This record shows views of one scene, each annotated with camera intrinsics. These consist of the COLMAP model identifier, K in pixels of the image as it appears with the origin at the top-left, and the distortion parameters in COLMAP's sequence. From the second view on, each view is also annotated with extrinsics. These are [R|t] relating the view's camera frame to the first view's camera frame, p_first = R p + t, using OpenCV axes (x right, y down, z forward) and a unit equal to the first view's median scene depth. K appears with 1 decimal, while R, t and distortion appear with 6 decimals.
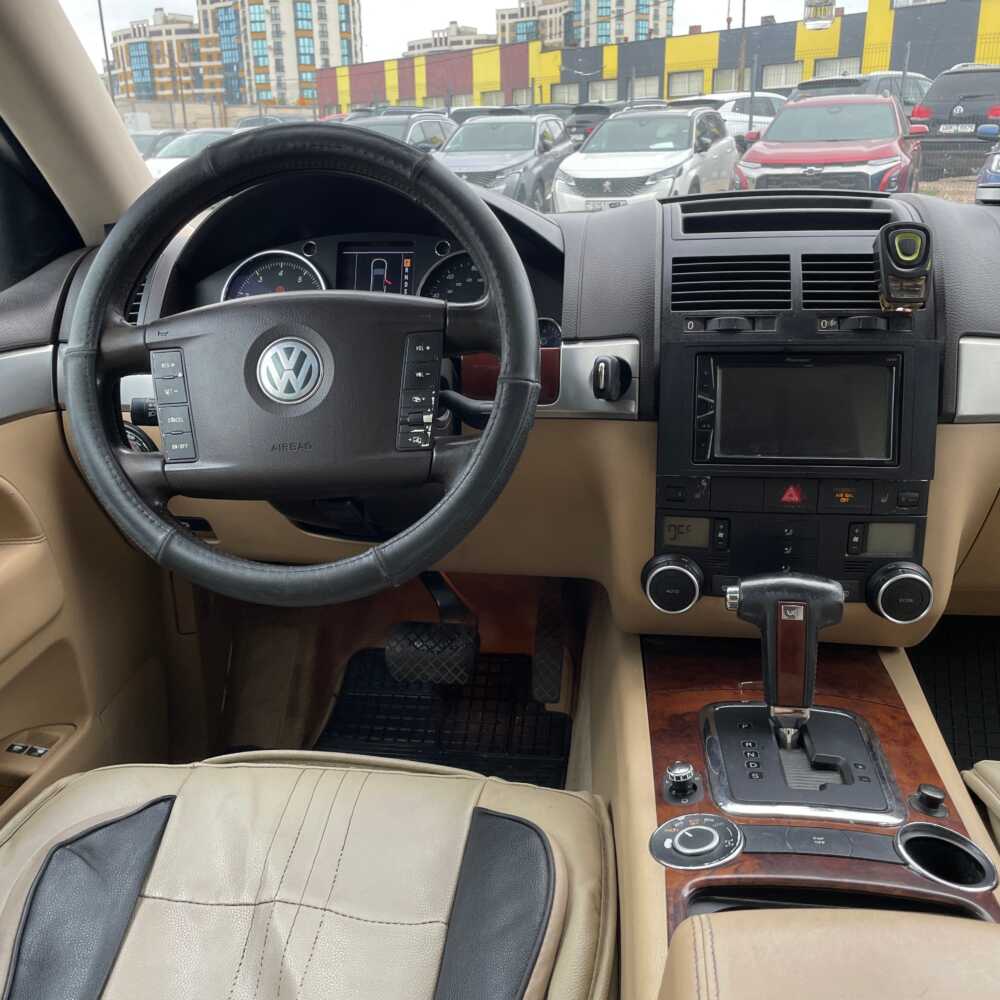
lens RADIAL K [[1012.8, 0, 485.5], [0, 1012.8, 513.2], [0, 0, 1]] dist [0.068485, -0.086826]
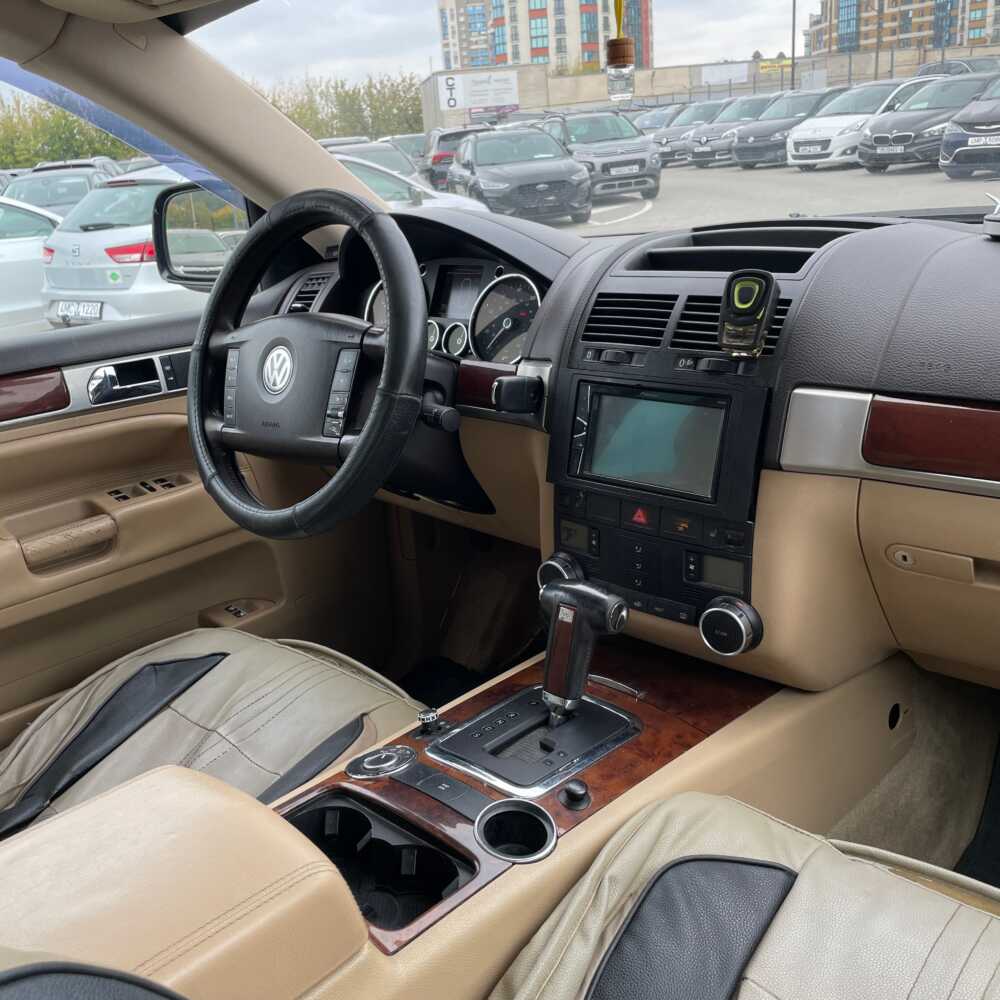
lens RADIAL K [[1012.8, 0, 485.5], [0, 1012.8, 513.2], [0, 0, 1]] dist [0.068485, -0.086826]
pose [[0.814015, 0.154993, -0.559783, 0.722309], [-0.132730, 0.987877, 0.080513, -0.081020], [0.565476, 0.008761, 0.824719, 0.006034]]
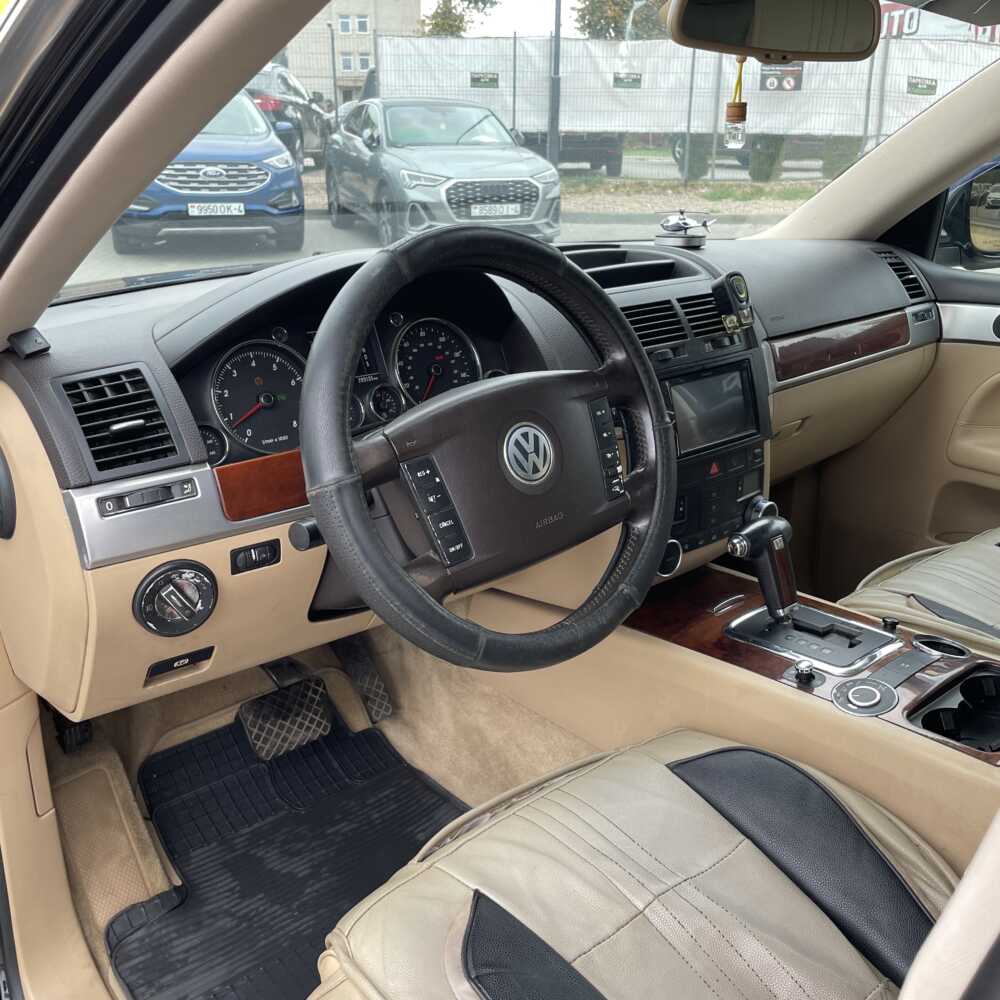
lens RADIAL K [[1012.8, 0, 485.5], [0, 1012.8, 513.2], [0, 0, 1]] dist [0.068485, -0.086826]
pose [[0.660931, -0.246338, 0.708864, -0.854556], [0.236594, 0.964816, 0.114689, -0.180358], [-0.712176, 0.091911, 0.695959, 0.237162]]
